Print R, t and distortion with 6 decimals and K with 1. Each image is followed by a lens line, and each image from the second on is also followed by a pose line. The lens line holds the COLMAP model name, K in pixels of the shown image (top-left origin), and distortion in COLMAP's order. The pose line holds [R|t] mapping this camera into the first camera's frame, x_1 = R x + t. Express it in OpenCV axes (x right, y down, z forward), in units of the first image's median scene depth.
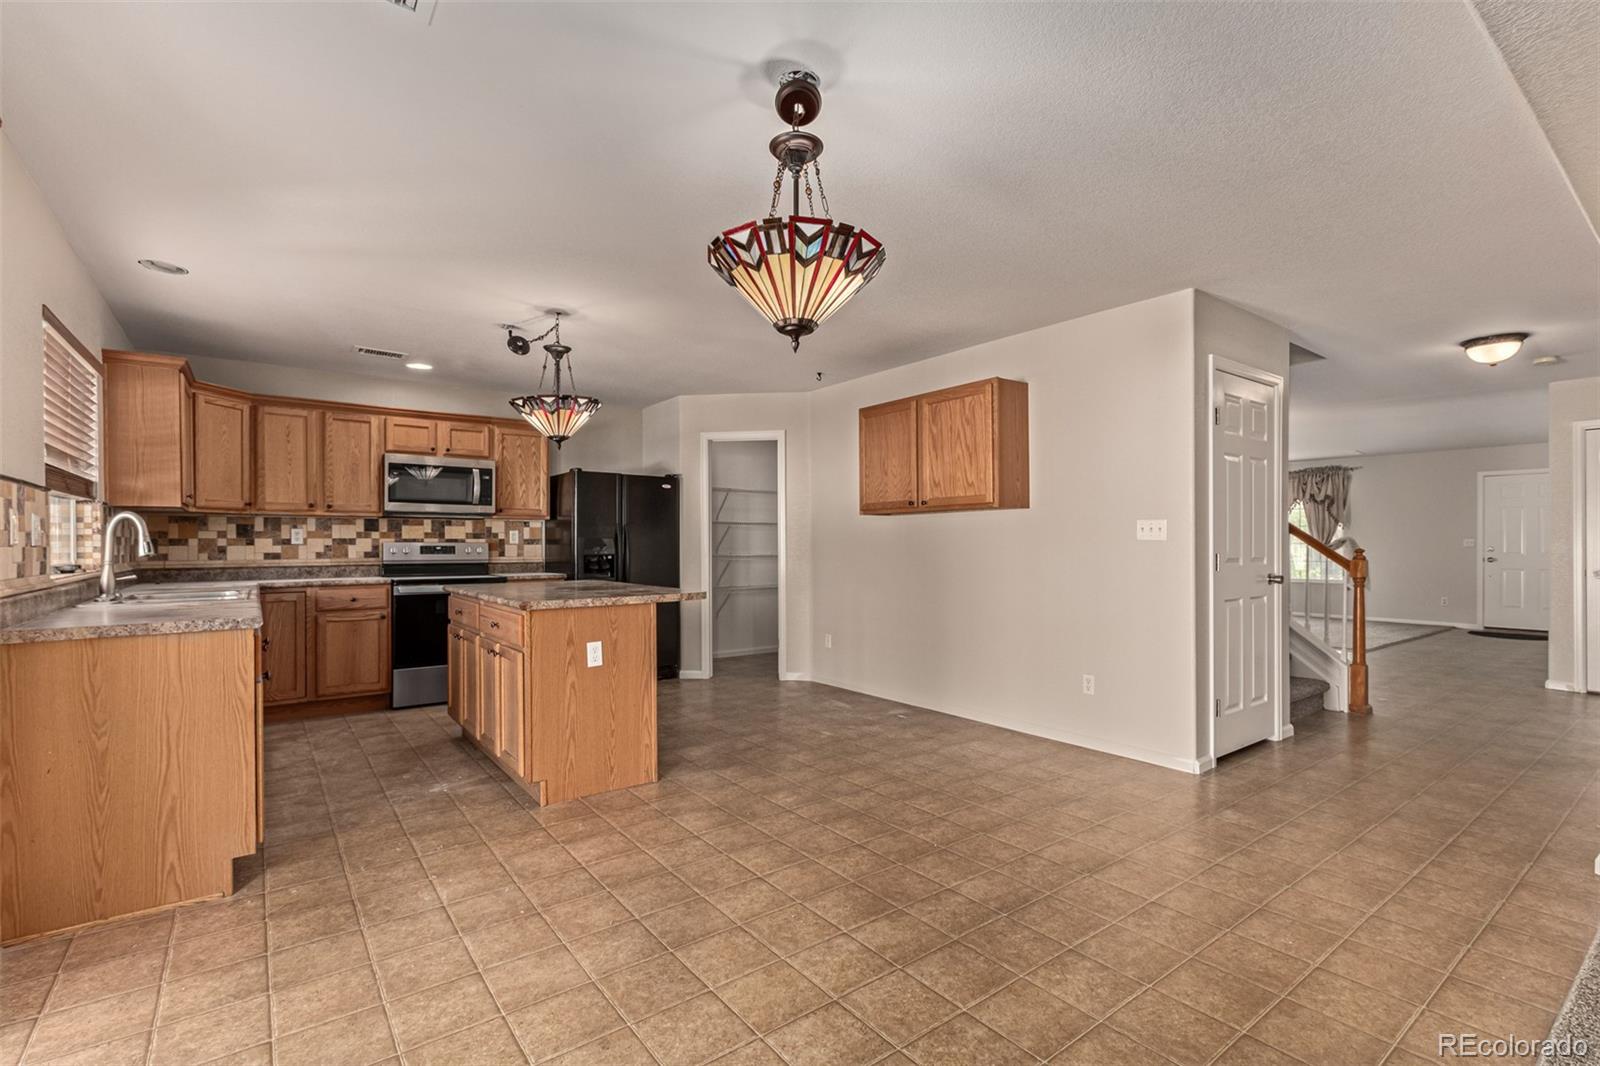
lens RADIAL K [[725.0, 0, 804.8], [0, 725.0, 542.6], [0, 0, 1]] dist [0.003833, -0.000104]
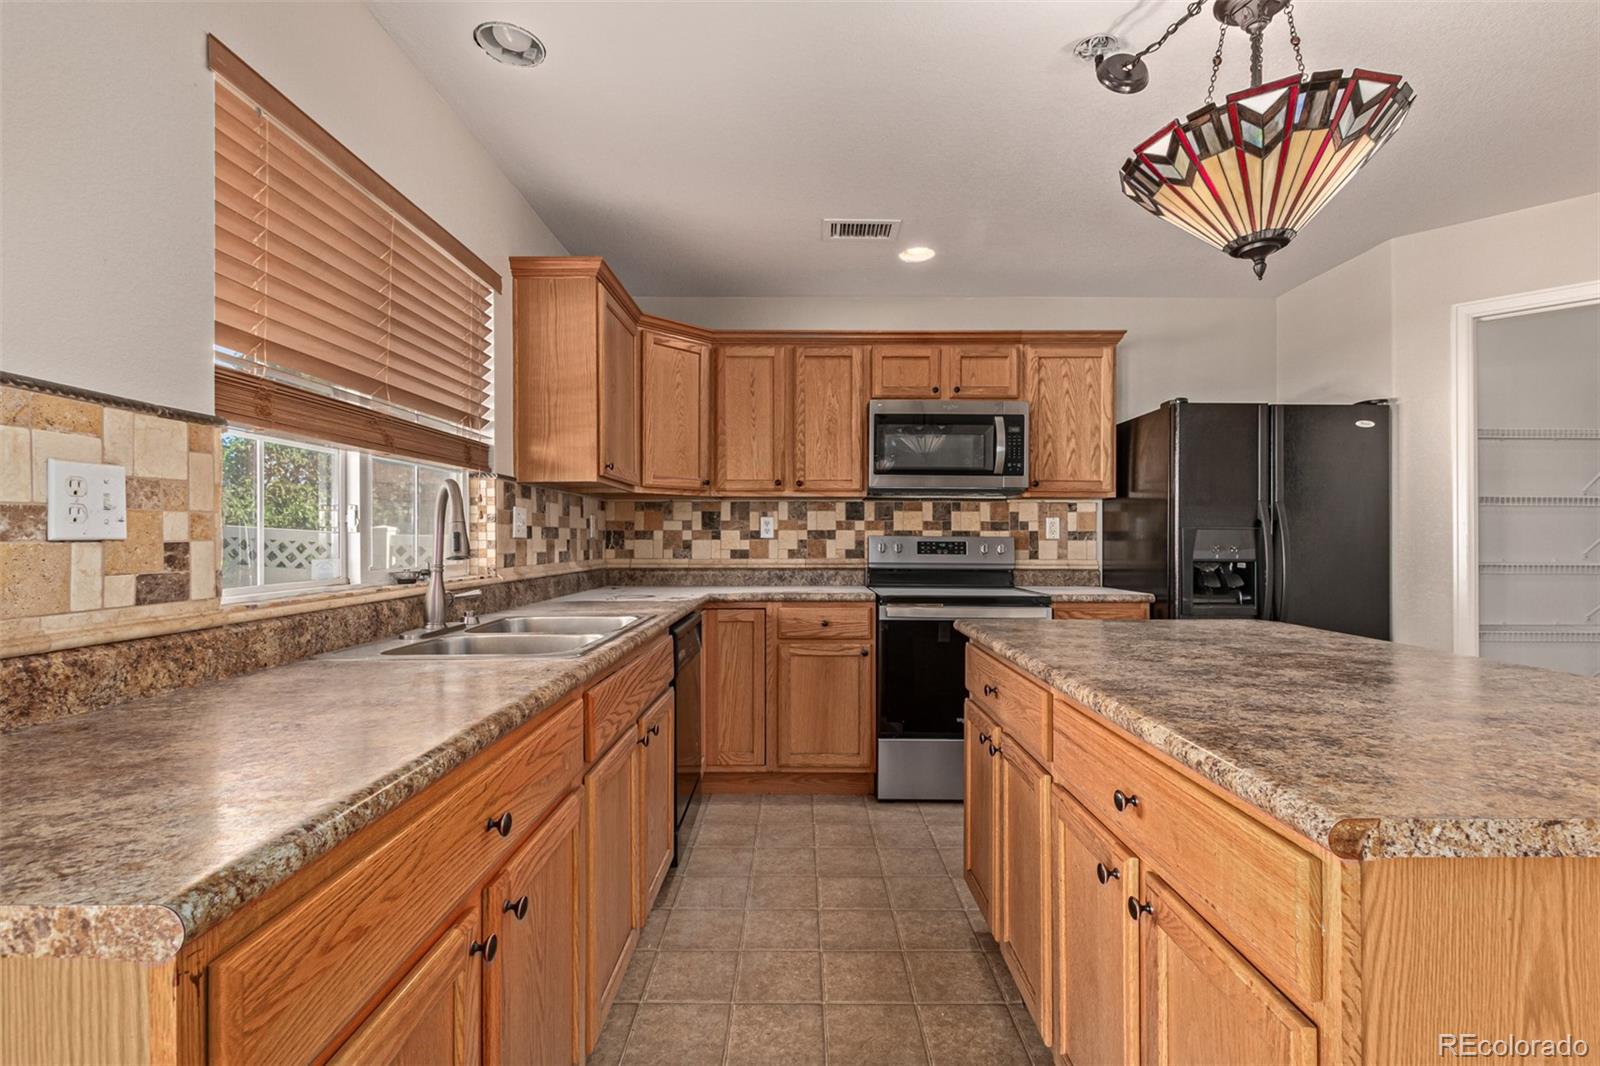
lens RADIAL K [[729.2, 0, 800.0], [0, 729.2, 533.0], [0, 0, 1]] dist [0.000634, -0.000282]
pose [[0.795774, -0.000810, -0.605594, -0.238184], [-0.003142, 0.999980, -0.005465, 0.000850], [0.605586, 0.006252, 0.795755, 0.454937]]
